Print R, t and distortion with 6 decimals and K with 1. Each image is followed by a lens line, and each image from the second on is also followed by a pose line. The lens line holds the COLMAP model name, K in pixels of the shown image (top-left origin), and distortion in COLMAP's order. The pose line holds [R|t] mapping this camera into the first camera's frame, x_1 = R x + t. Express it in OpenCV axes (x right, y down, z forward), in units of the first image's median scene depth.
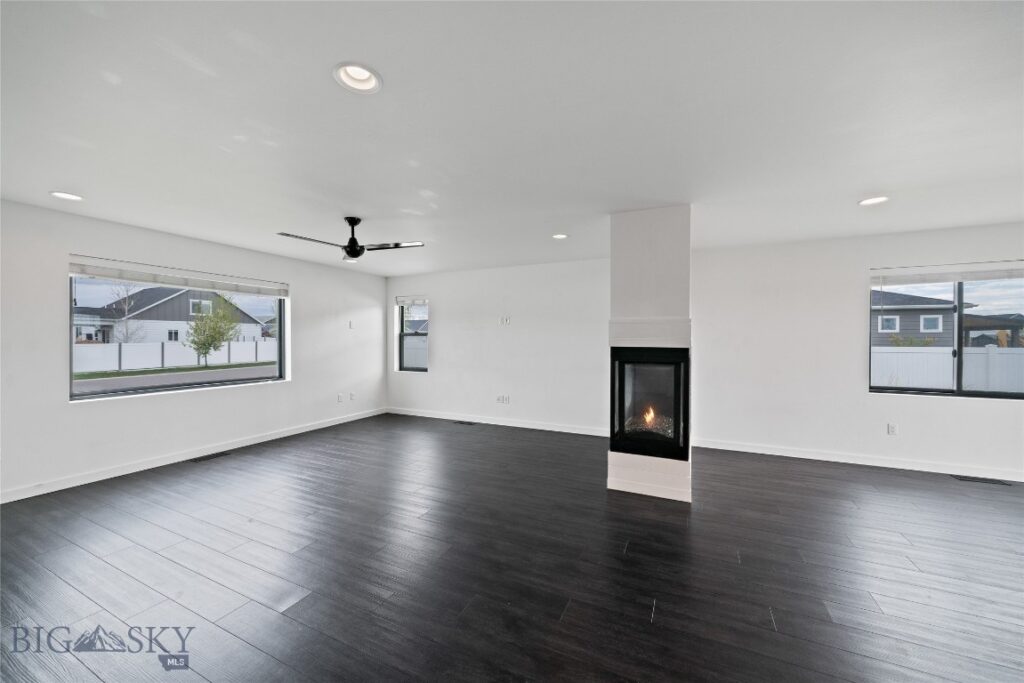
lens RADIAL K [[377.0, 0, 512.0], [0, 377.0, 341.5], [0, 0, 1]] dist [-0.003190, -0.000357]
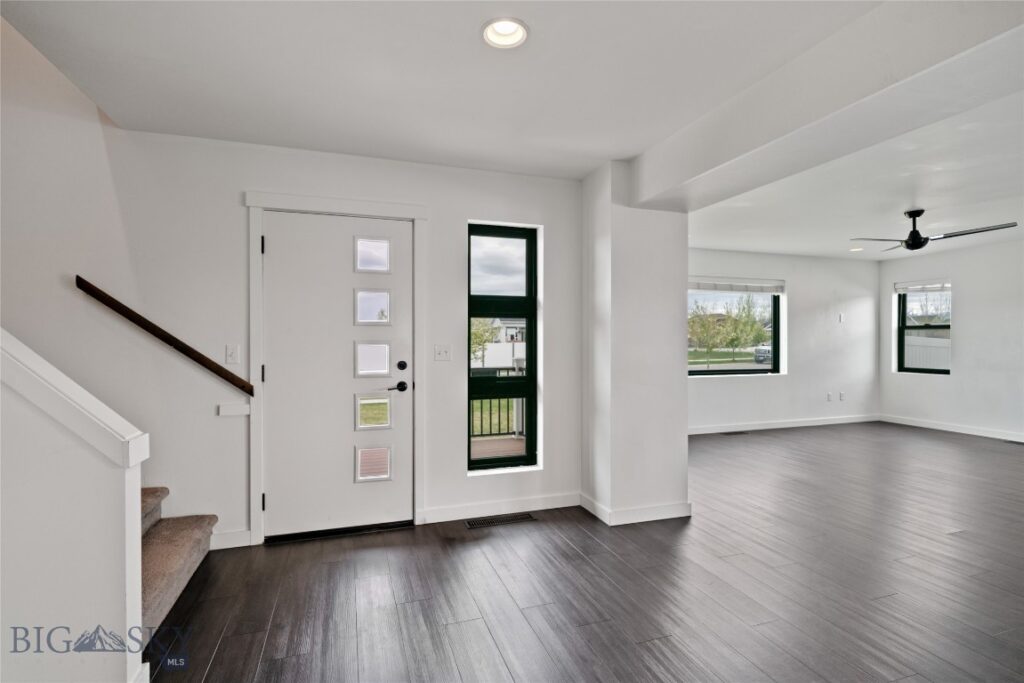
lens RADIAL K [[482.0, 0, 512.0], [0, 482.0, 341.5], [0, 0, 1]] dist [0.003627, 0.000687]
pose [[0.693768, 0.000486, -0.720199, -0.161663], [-0.001316, 0.999999, -0.000593, 0.016827], [0.720198, 0.001359, 0.693767, -0.461401]]
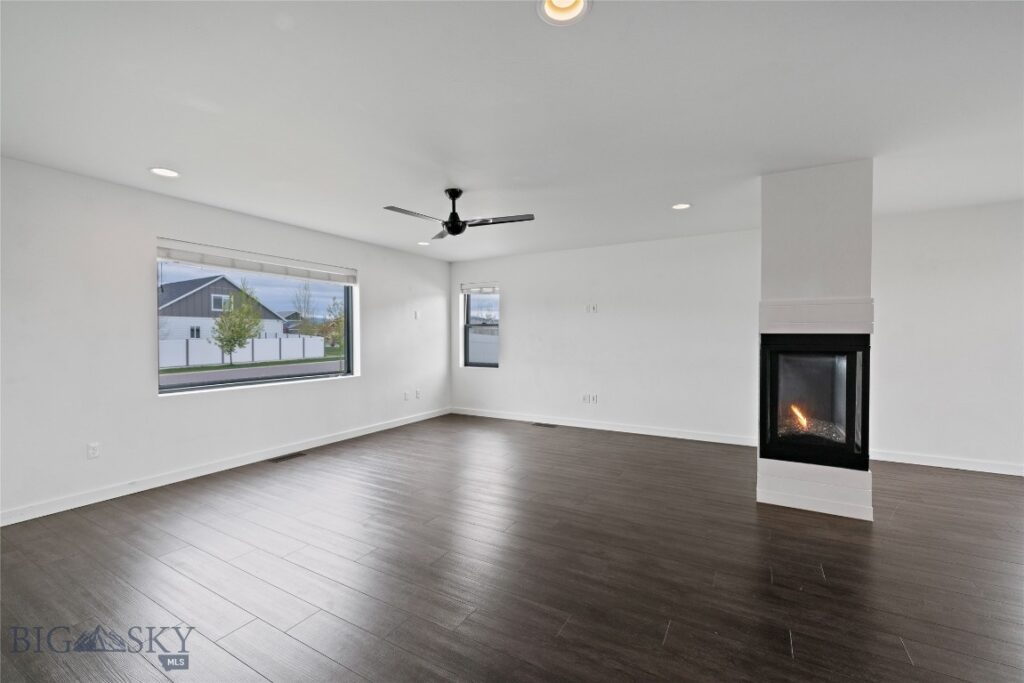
lens RADIAL K [[420.9, 0, 512.0], [0, 420.9, 341.5], [0, 0, 1]] dist [-0.001508, -0.000021]
pose [[0.996998, -0.002596, -0.077387, -0.143408], [0.003140, 0.999971, 0.006908, 0.015031], [0.077367, -0.007130, 0.996977, 0.014151]]
